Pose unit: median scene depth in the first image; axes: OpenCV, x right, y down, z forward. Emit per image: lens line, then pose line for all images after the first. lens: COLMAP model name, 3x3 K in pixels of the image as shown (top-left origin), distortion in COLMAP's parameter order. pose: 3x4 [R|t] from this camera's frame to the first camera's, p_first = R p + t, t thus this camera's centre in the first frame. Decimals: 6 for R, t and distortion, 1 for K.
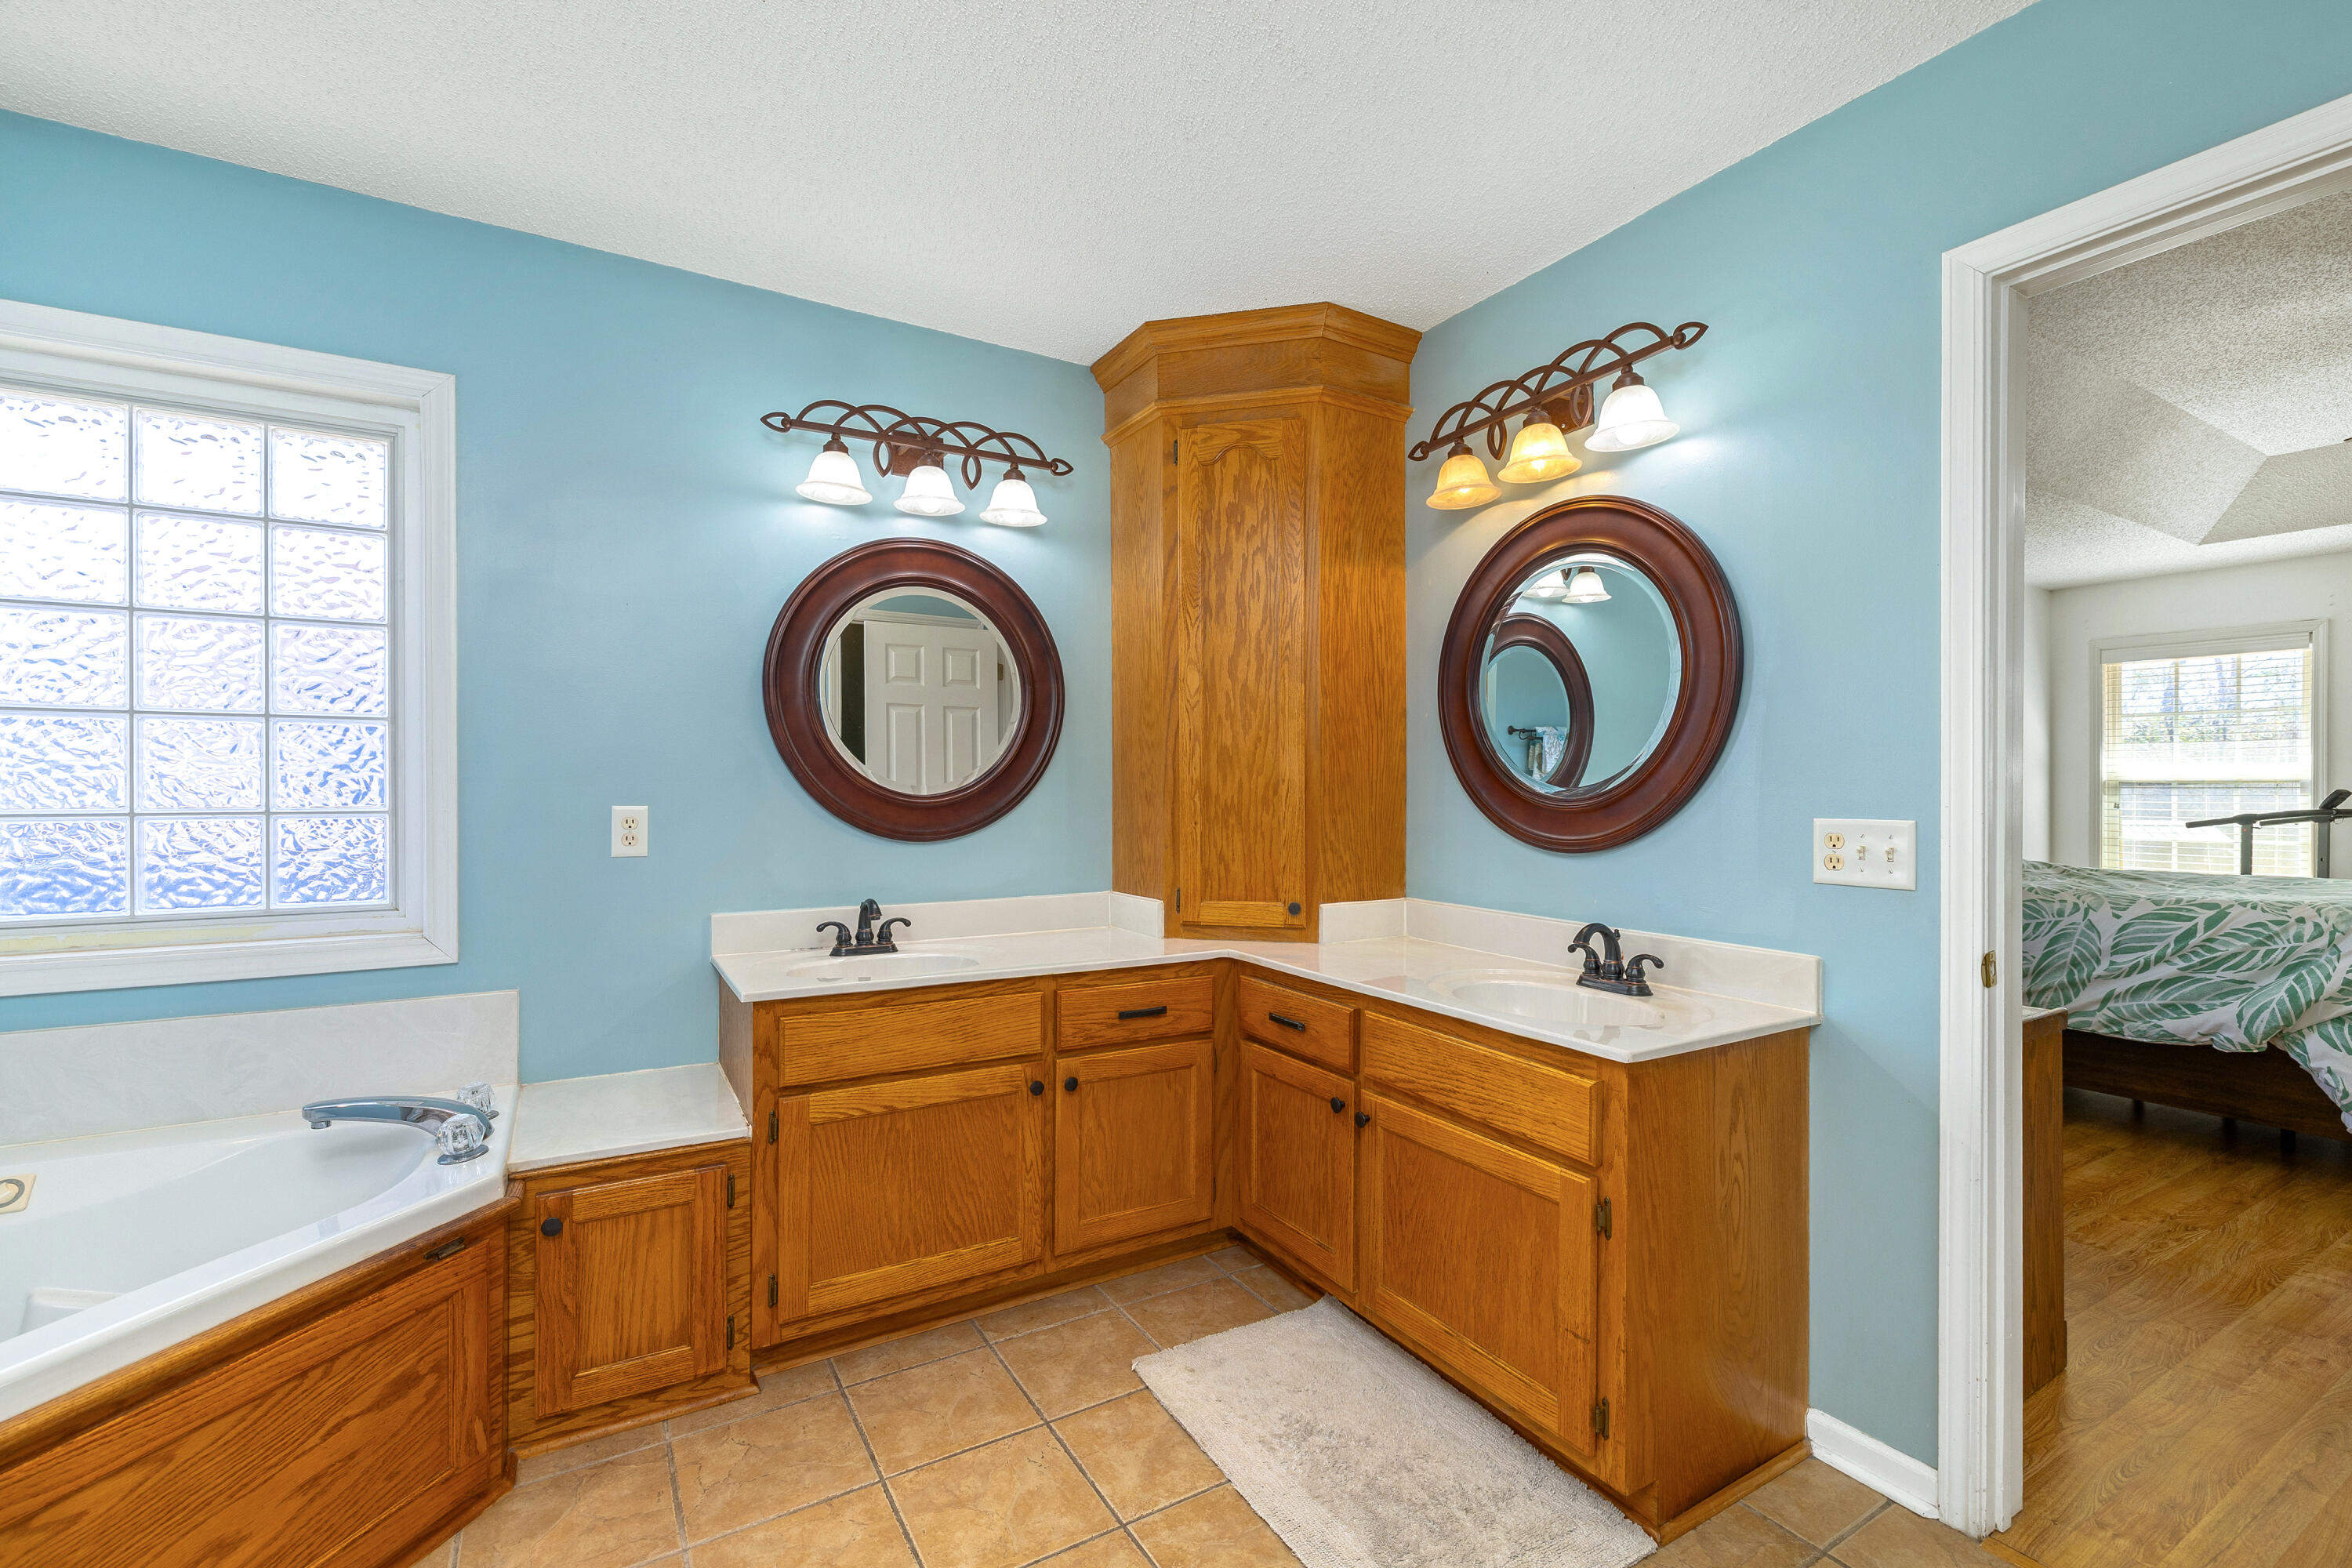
lens RADIAL K [[1017.8, 0, 1176.0], [0, 1017.8, 784.0], [0, 0, 1]] dist [0.012962, -0.000651]
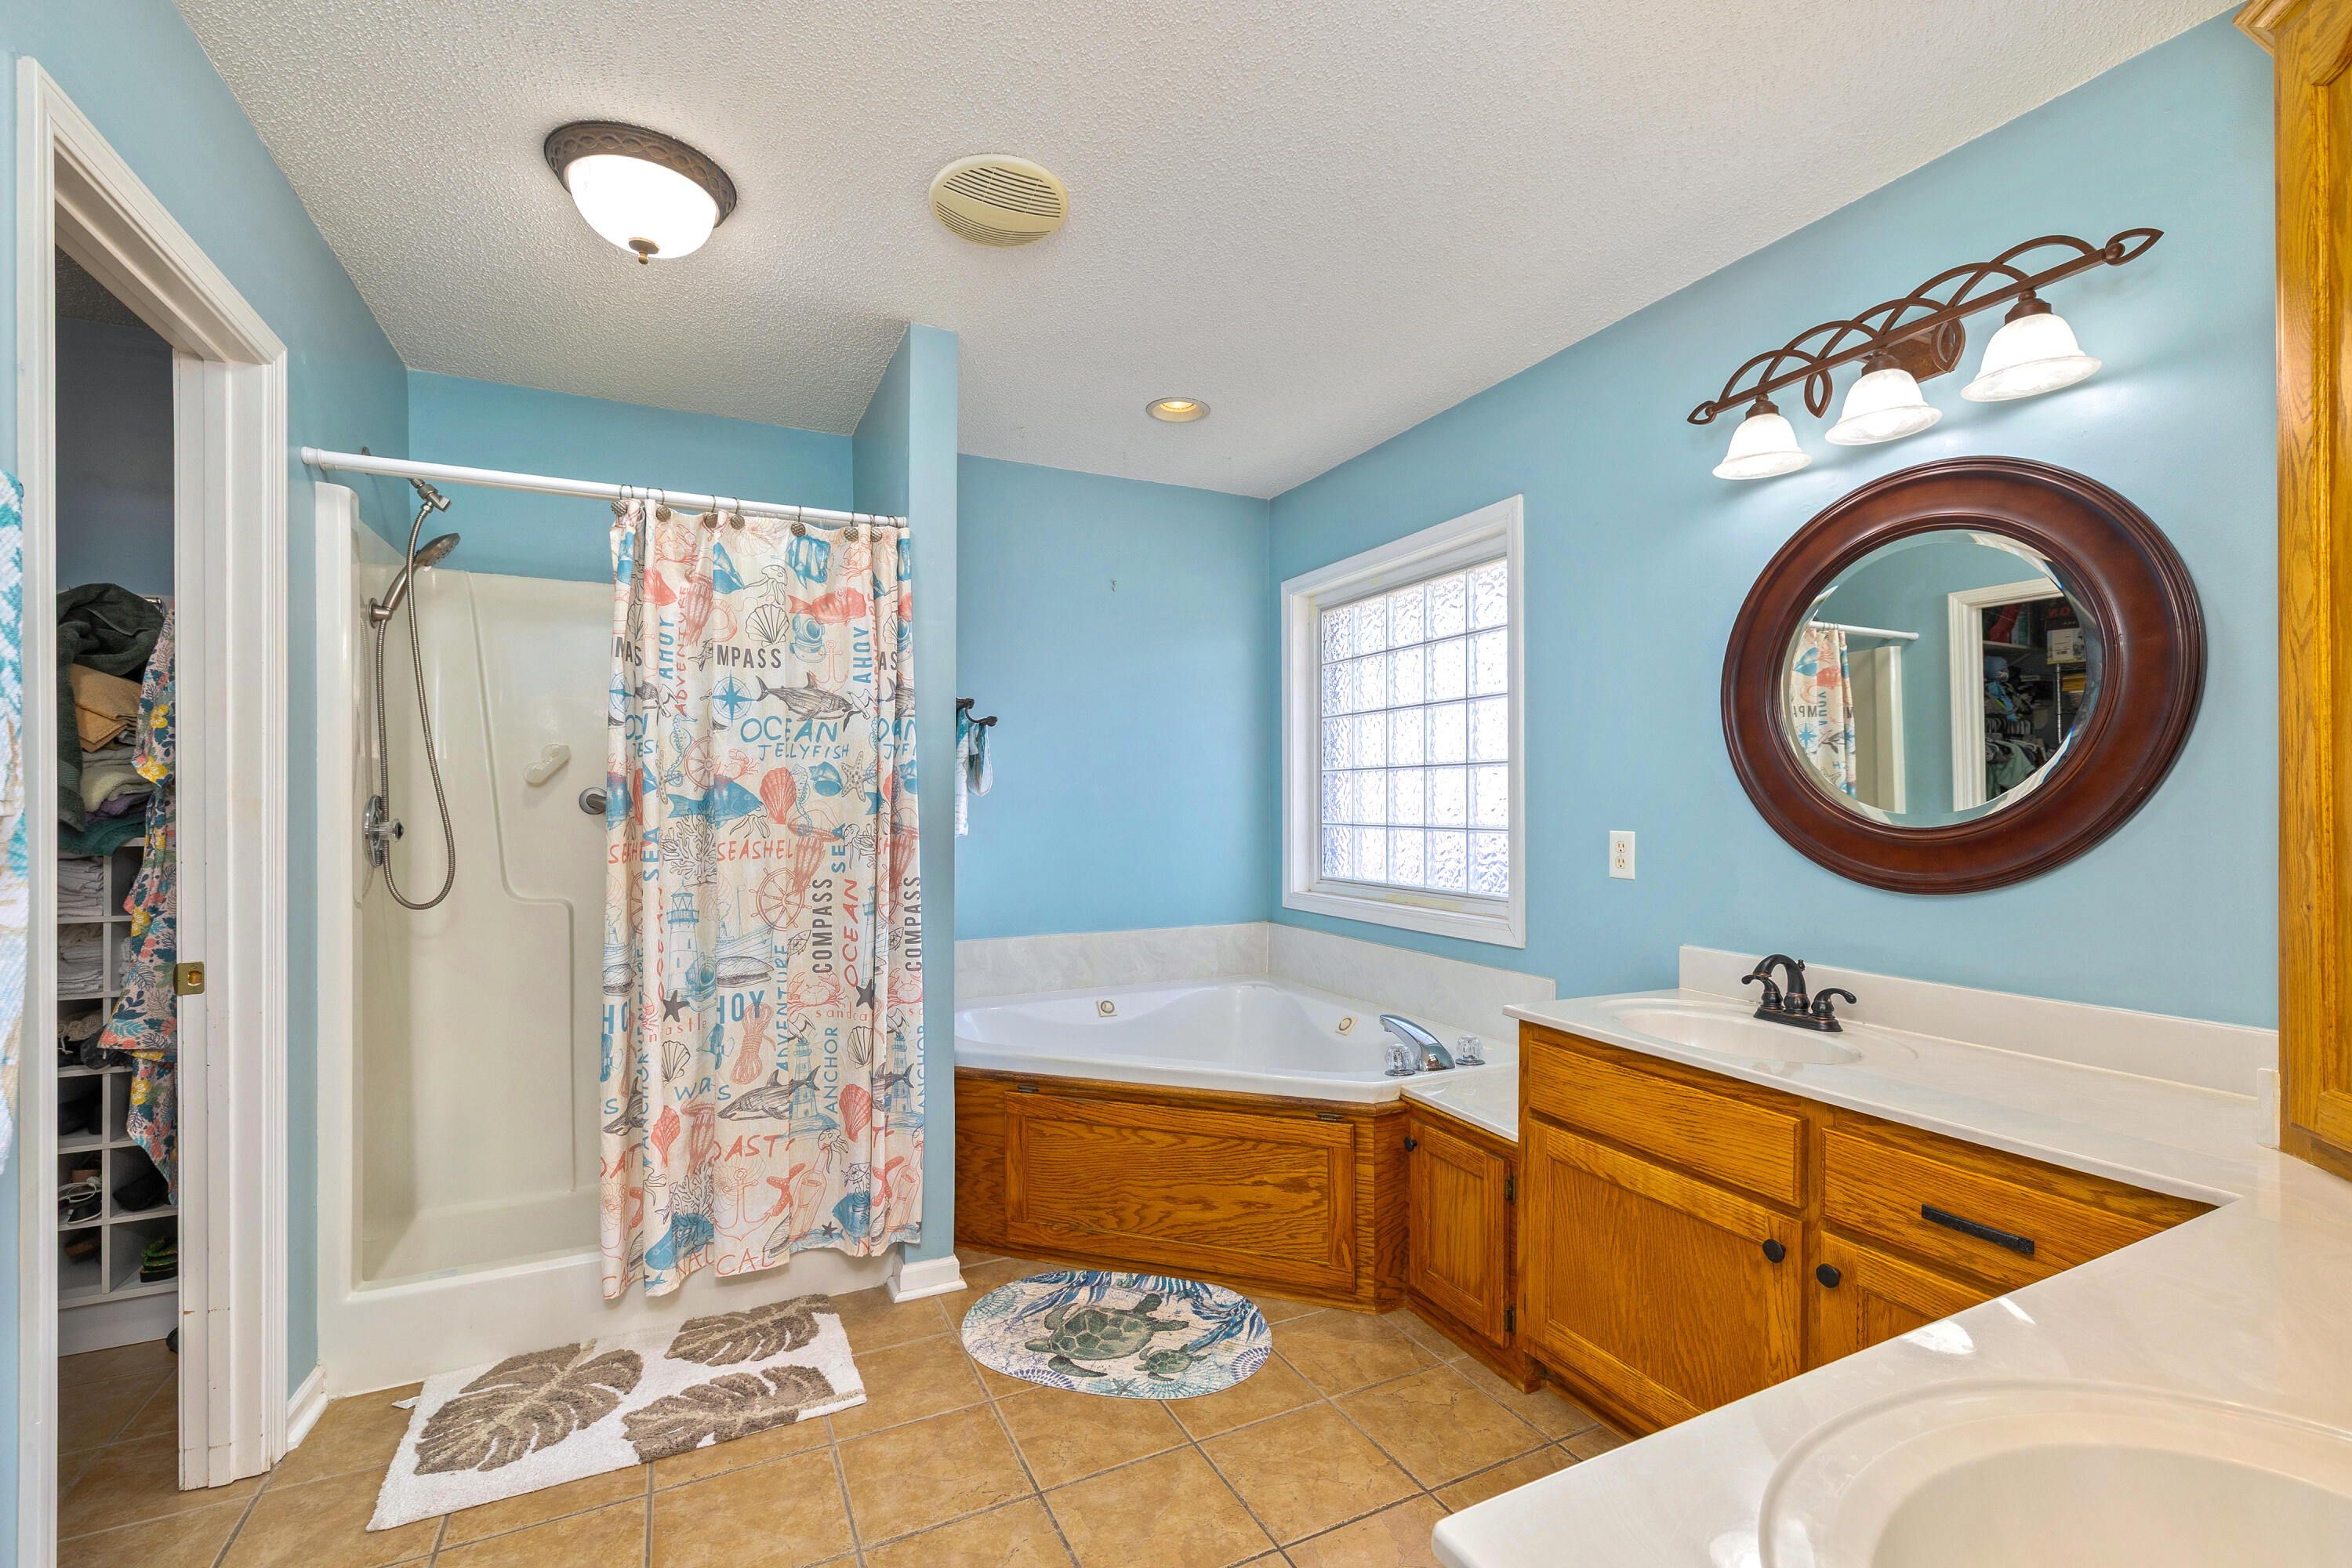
lens RADIAL K [[1017.8, 0, 1176.0], [0, 1017.8, 784.0], [0, 0, 1]] dist [0.012962, -0.000651]
pose [[-0.078554, -0.019110, -0.996727, 0.619302], [0.006290, 0.999787, -0.019665, -0.010491], [0.996890, -0.007814, -0.078417, 0.668553]]
